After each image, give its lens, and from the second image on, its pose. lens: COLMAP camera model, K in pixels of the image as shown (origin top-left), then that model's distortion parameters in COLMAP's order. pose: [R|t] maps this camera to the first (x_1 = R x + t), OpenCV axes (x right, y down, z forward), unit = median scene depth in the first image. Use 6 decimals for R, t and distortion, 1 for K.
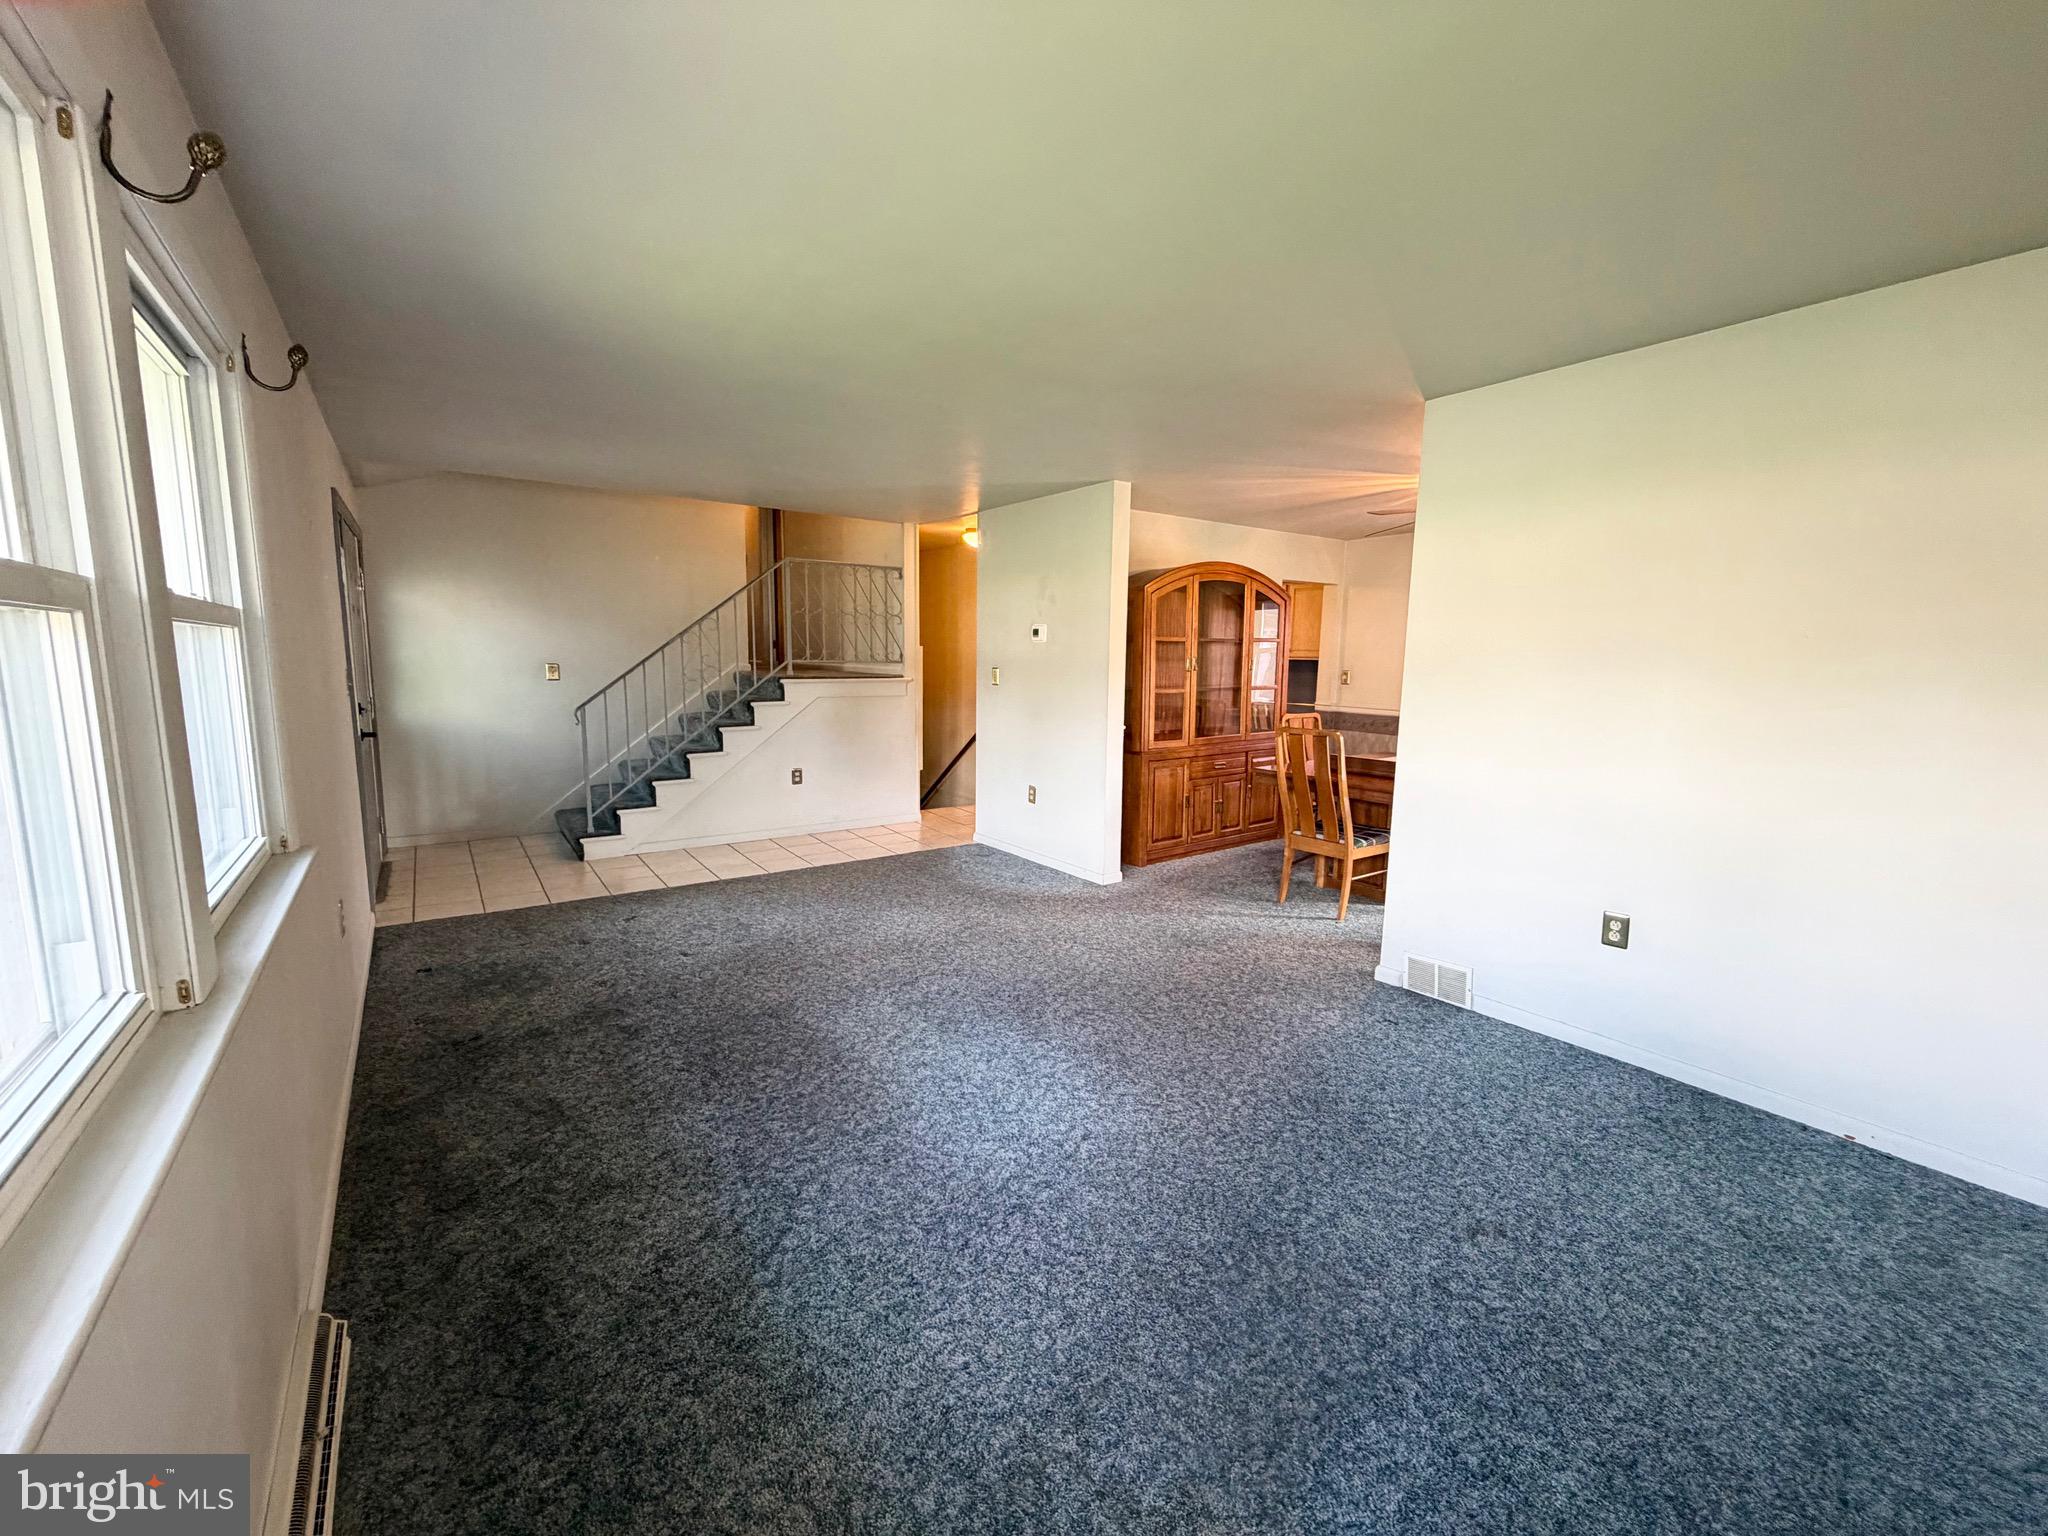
lens RADIAL K [[818.3, 0, 1019.2], [0, 818.3, 765.1], [0, 0, 1]] dist [0.001013, 0.000105]
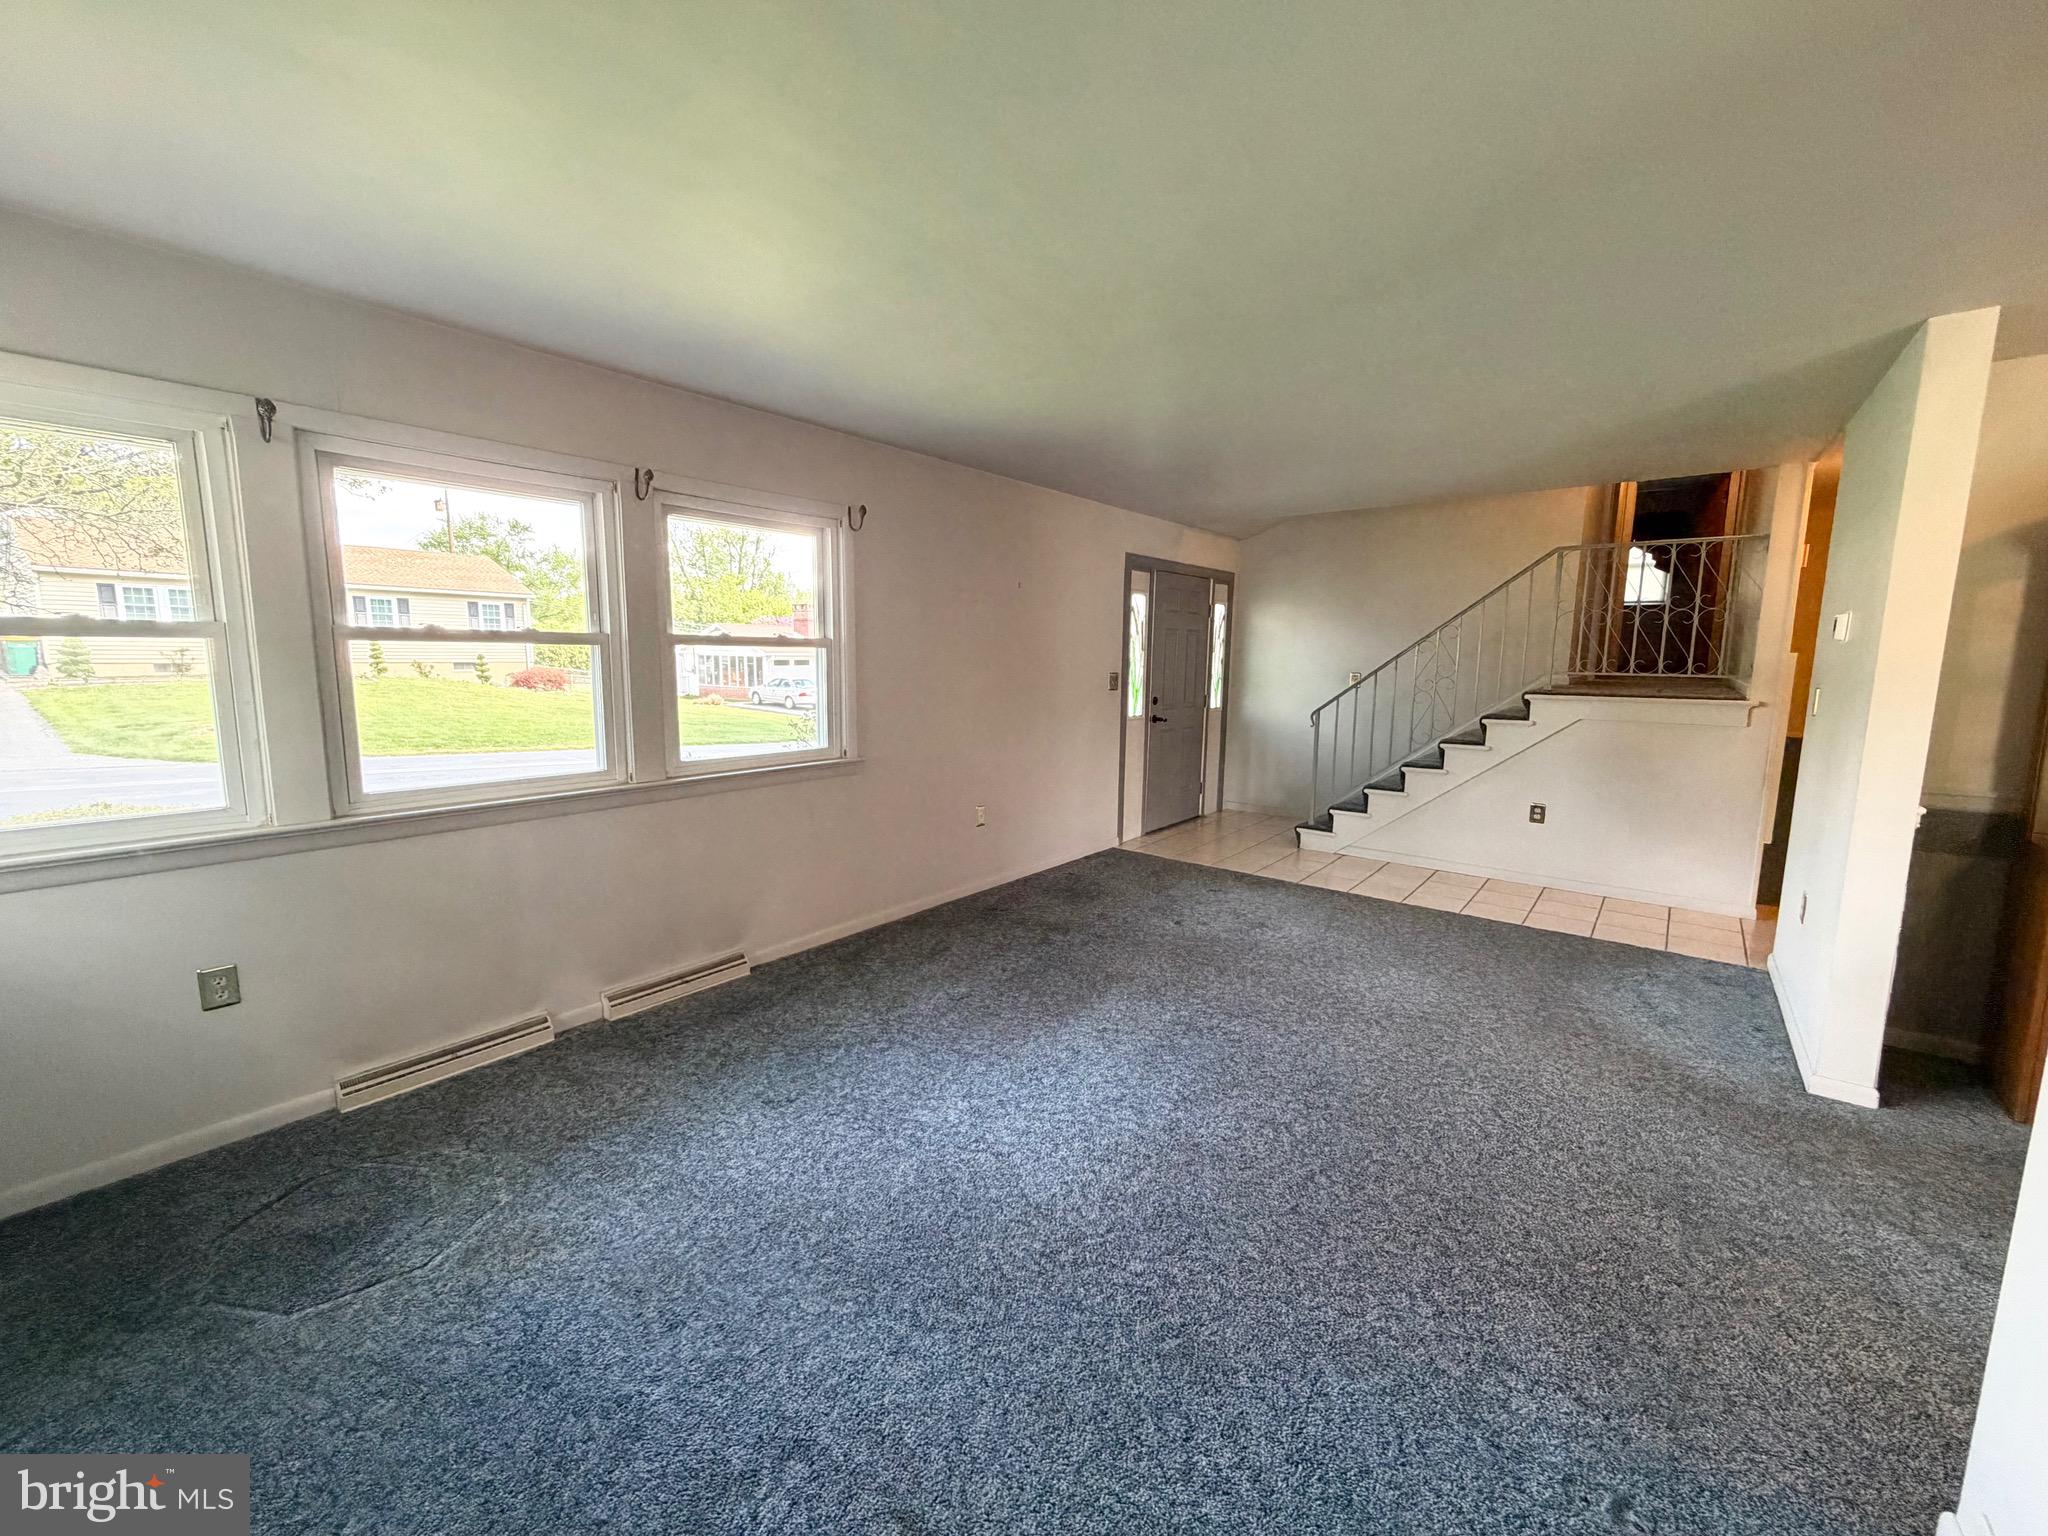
lens RADIAL K [[817.7, 0, 1017.8], [0, 817.7, 769.7], [0, 0, 1]] dist [-0.000488, 0.000057]
pose [[0.263405, 0.124509, -0.956617, 0.478056], [-0.135338, 0.986598, 0.091146, -0.043600], [0.955145, 0.105458, 0.276725, 0.352126]]
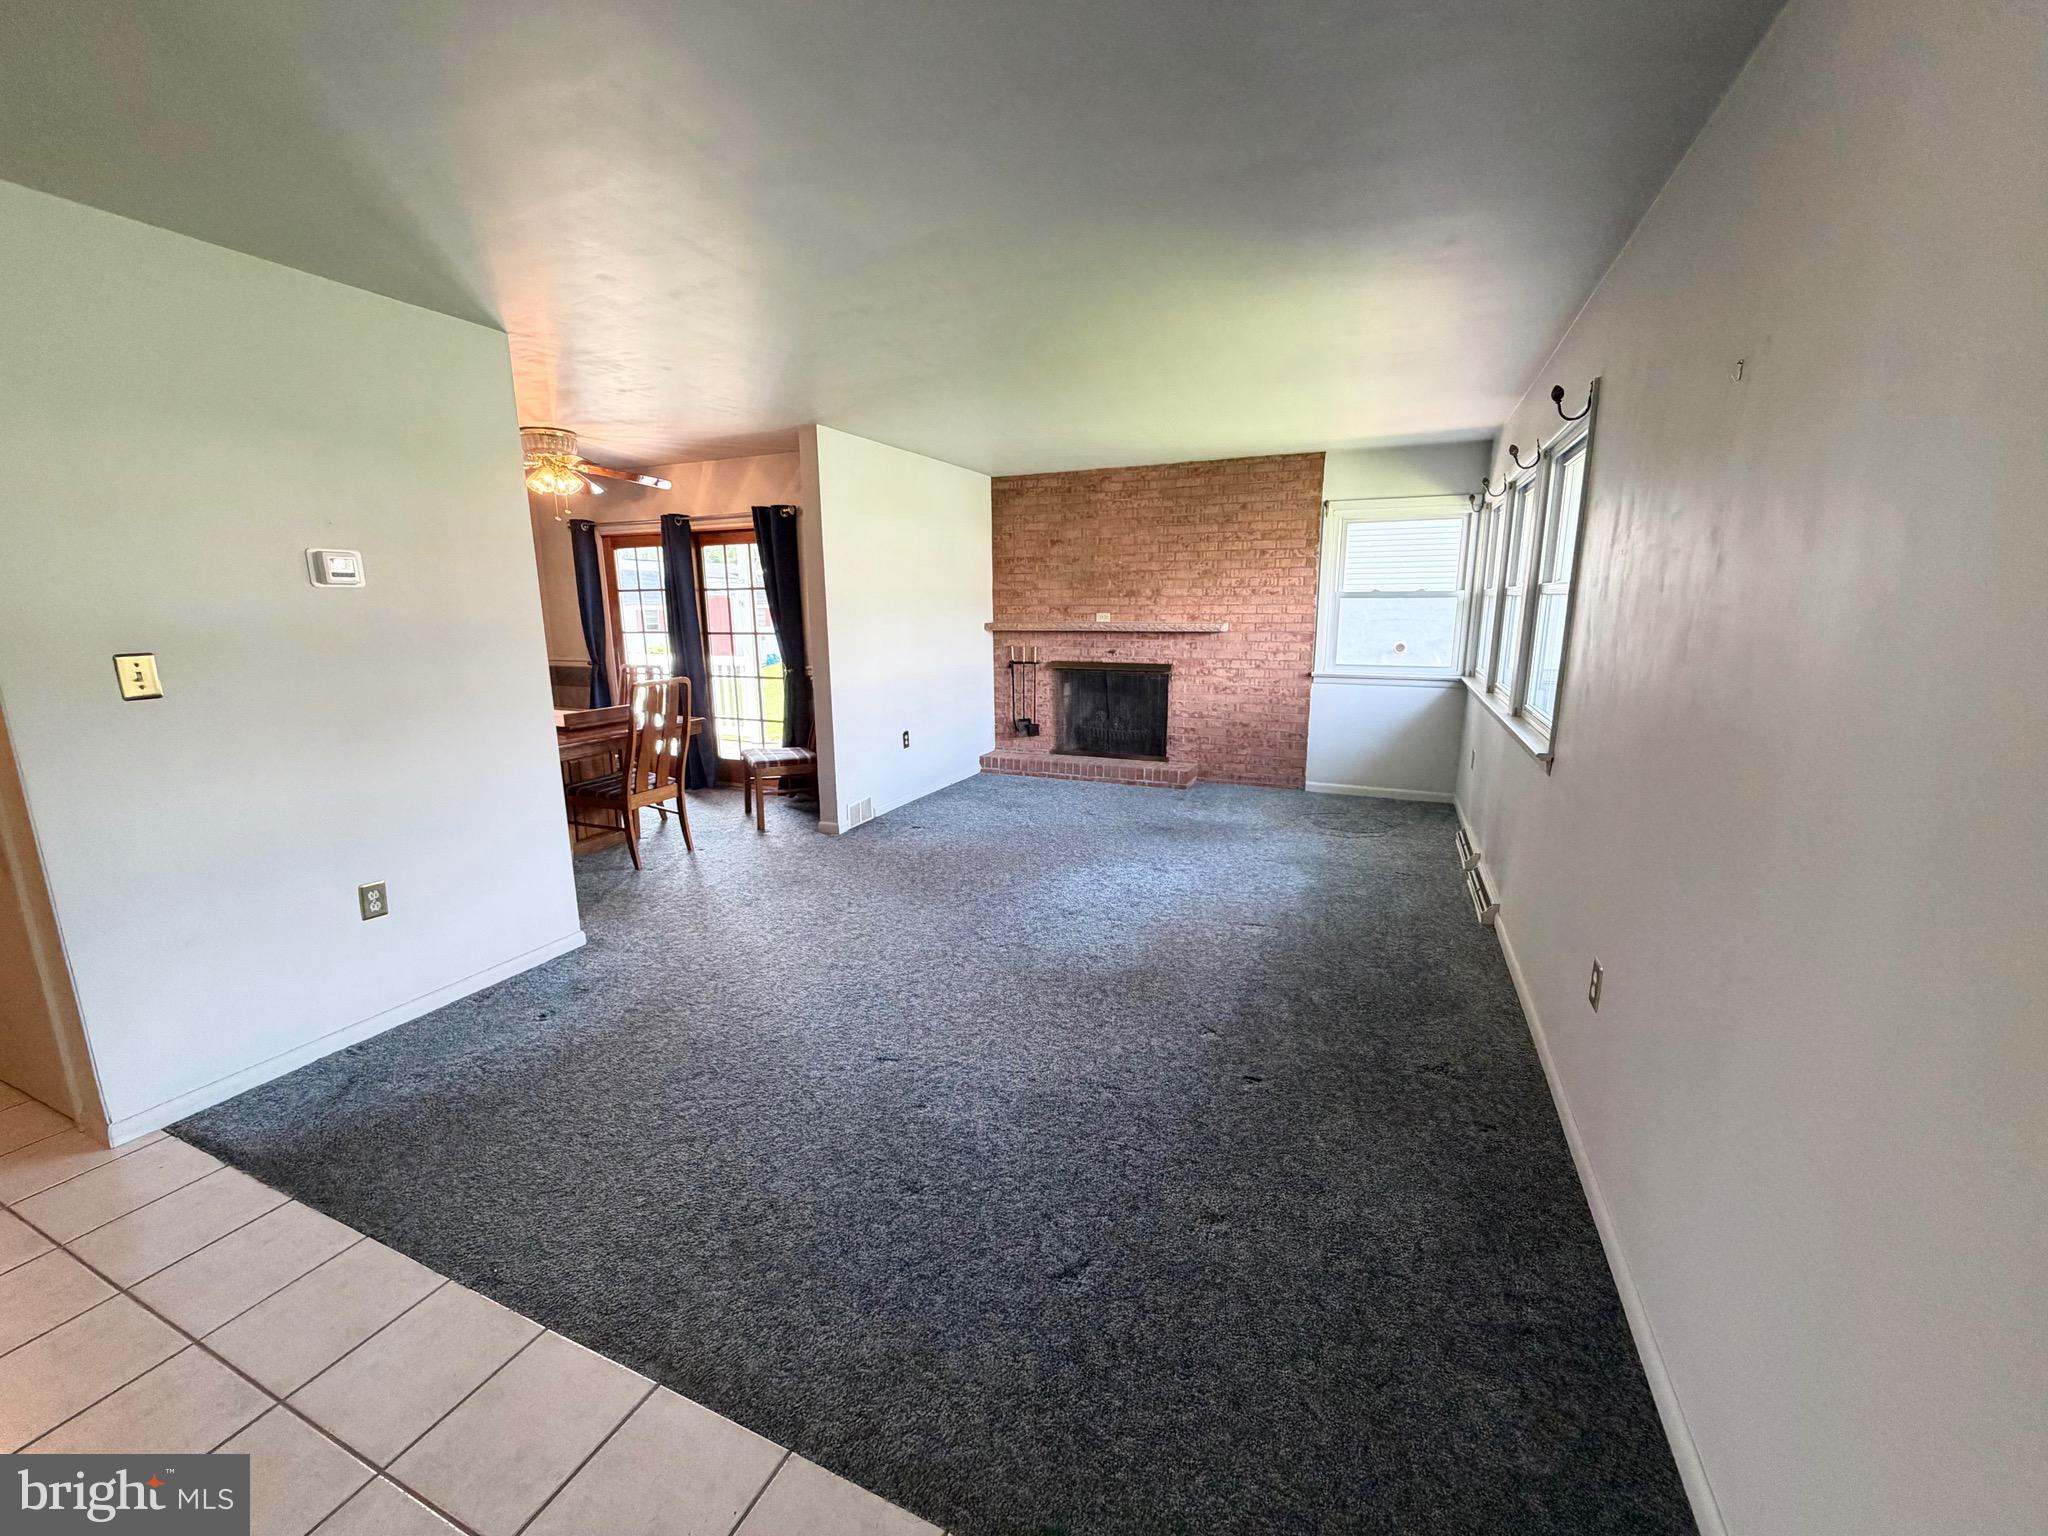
lens RADIAL K [[818.3, 0, 1019.2], [0, 818.3, 765.1], [0, 0, 1]] dist [0.001013, 0.000105]
pose [[-0.503726, -0.177736, 0.845382, -0.679417], [0.117358, 0.955453, 0.270807, -0.151936], [-0.855855, 0.235625, -0.460428, 1.022970]]
